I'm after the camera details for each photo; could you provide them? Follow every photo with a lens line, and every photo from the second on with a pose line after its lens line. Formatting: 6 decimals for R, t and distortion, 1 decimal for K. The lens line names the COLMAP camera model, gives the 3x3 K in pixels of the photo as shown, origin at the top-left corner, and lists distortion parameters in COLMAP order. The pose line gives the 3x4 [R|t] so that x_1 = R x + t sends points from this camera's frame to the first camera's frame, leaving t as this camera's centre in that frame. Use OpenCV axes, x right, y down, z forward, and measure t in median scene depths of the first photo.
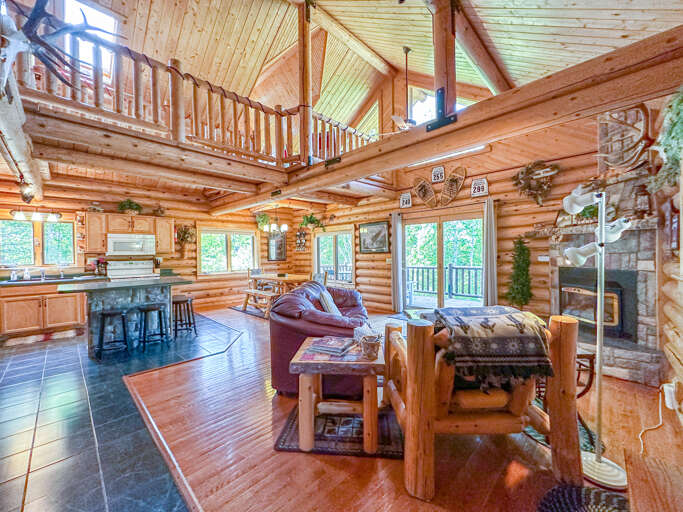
lens RADIAL K [[273.4, 0, 341.5], [0, 273.4, 256.0], [0, 0, 1]] dist [-0.000442, -0.000249]
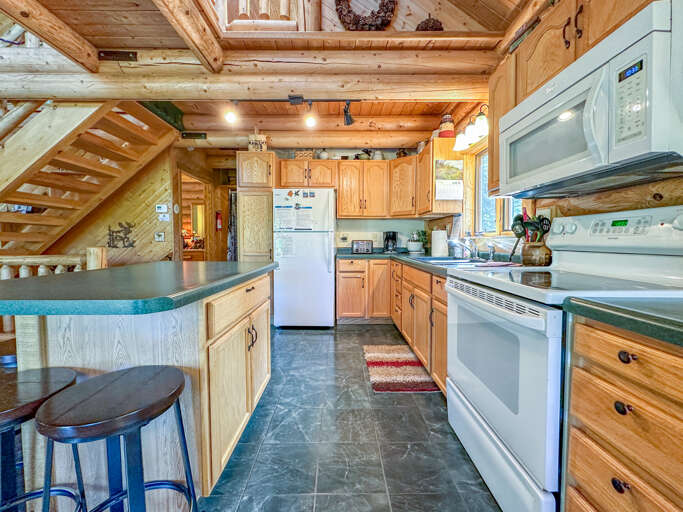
lens RADIAL K [[283.7, 0, 341.5], [0, 283.7, 256.0], [0, 0, 1]] dist [-0.002318, -0.000381]
pose [[-0.709011, 0.043188, -0.703873, -0.642451], [-0.001414, 0.998034, 0.062661, 0.051187], [0.705196, 0.045422, -0.707556, 1.345879]]
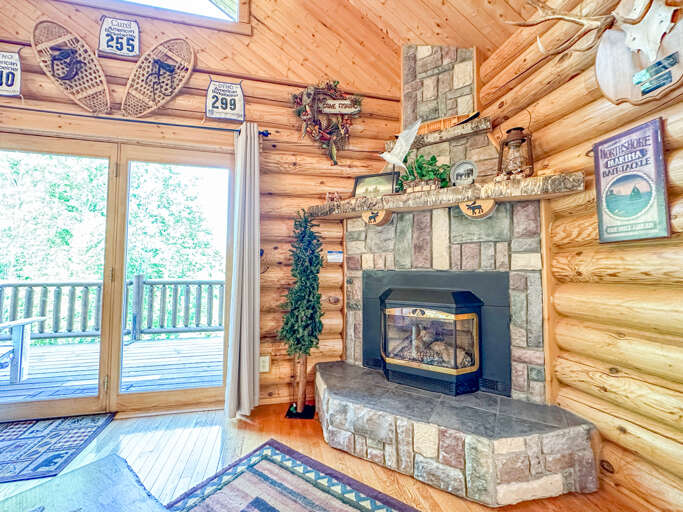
lens RADIAL K [[285.4, 0, 341.5], [0, 285.4, 256.0], [0, 0, 1]] dist [-0.000076, -0.000178]
pose [[0.535932, 0.054636, 0.842491, 0.247720], [-0.006268, 0.998134, -0.060743, 0.041398], [-0.844238, 0.027273, 0.535275, 0.661906]]
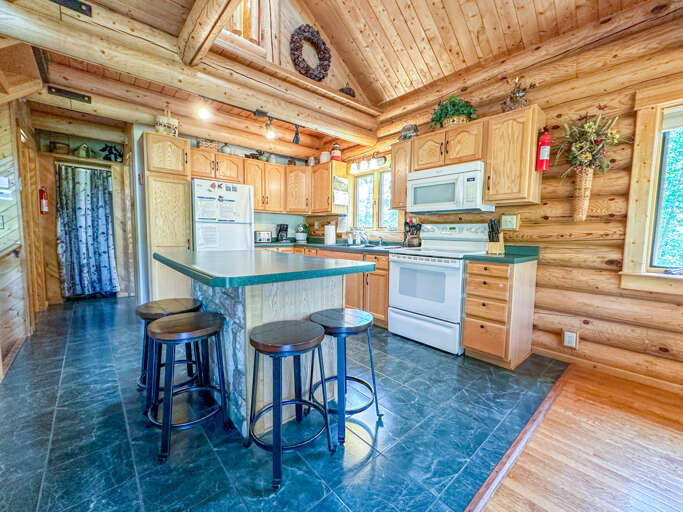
lens RADIAL K [[283.7, 0, 341.5], [0, 283.7, 256.0], [0, 0, 1]] dist [-0.002318, -0.000381]
pose [[-0.072203, 0.090053, -0.993316, -0.301095], [-0.023946, 0.995472, 0.091990, 0.045892], [0.997102, 0.030428, -0.069720, 1.114980]]
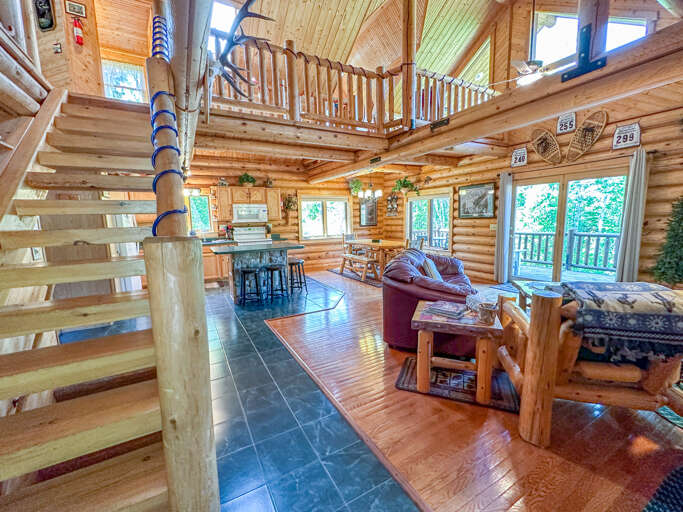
lens RADIAL K [[285.4, 0, 341.5], [0, 285.4, 256.0], [0, 0, 1]] dist [-0.000076, -0.000178]
pose [[0.958779, 0.029029, -0.282666, -0.057719], [0.007528, 0.991824, 0.127391, -0.016548], [0.284053, -0.124268, 0.950722, -0.087989]]
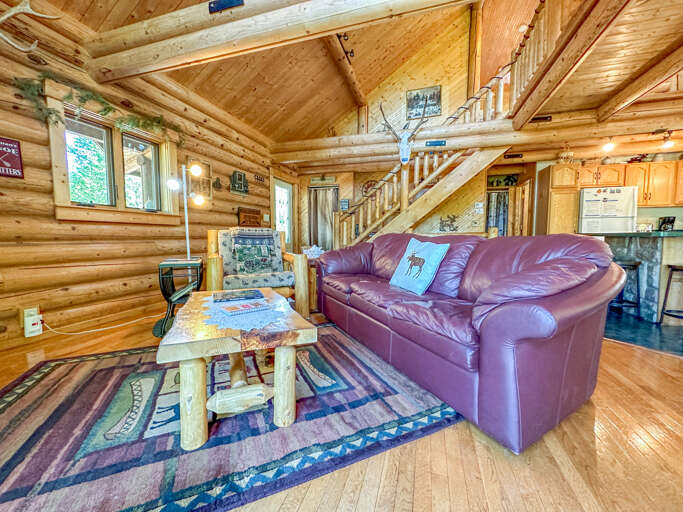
lens RADIAL K [[273.4, 0, 341.5], [0, 273.4, 256.0], [0, 0, 1]] dist [-0.000442, -0.000249]
pose [[-0.889549, 0.042655, -0.454844, 0.320577], [0.005373, 0.996540, 0.082947, 0.090095], [0.456808, 0.071341, -0.886700, 1.200539]]
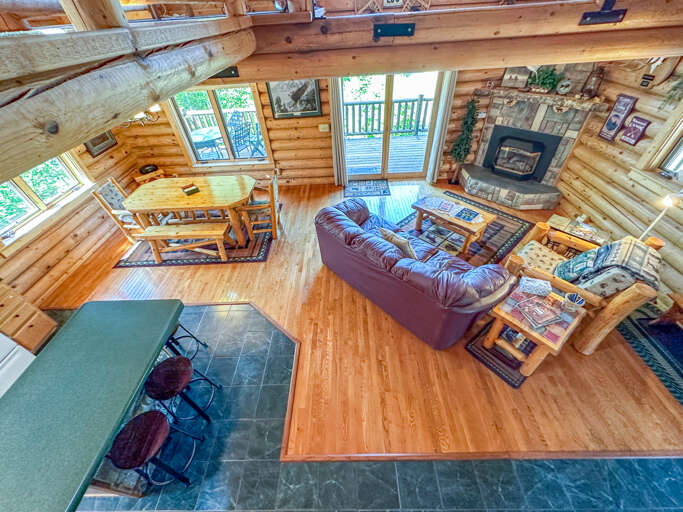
lens RADIAL K [[273.4, 0, 341.5], [0, 273.4, 256.0], [0, 0, 1]] dist [-0.000442, -0.000249]
pose [[0.715011, -0.488334, 0.500289, -0.538702], [0.046511, 0.747246, 0.662917, -0.332185], [-0.697564, -0.450724, 0.557002, 0.493463]]
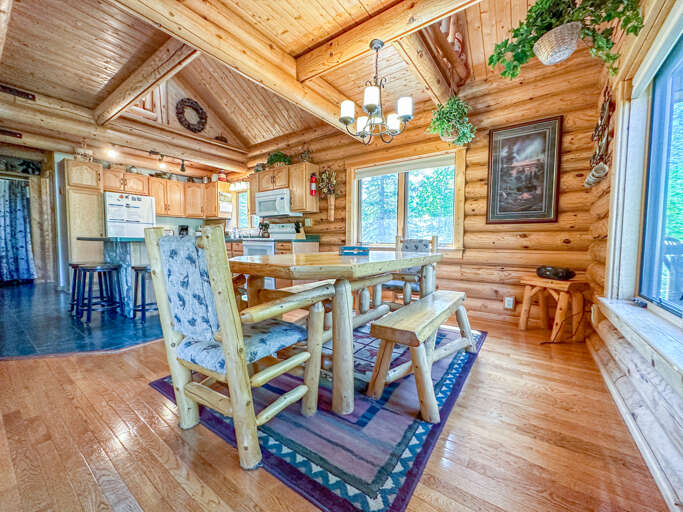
lens RADIAL K [[273.4, 0, 341.5], [0, 273.4, 256.0], [0, 0, 1]] dist [-0.000442, -0.000249]
pose [[0.150434, 0.065429, -0.986452, 0.160431], [-0.019186, 0.997813, 0.063257, 0.083628], [0.988434, 0.009410, 0.151361, 1.411635]]
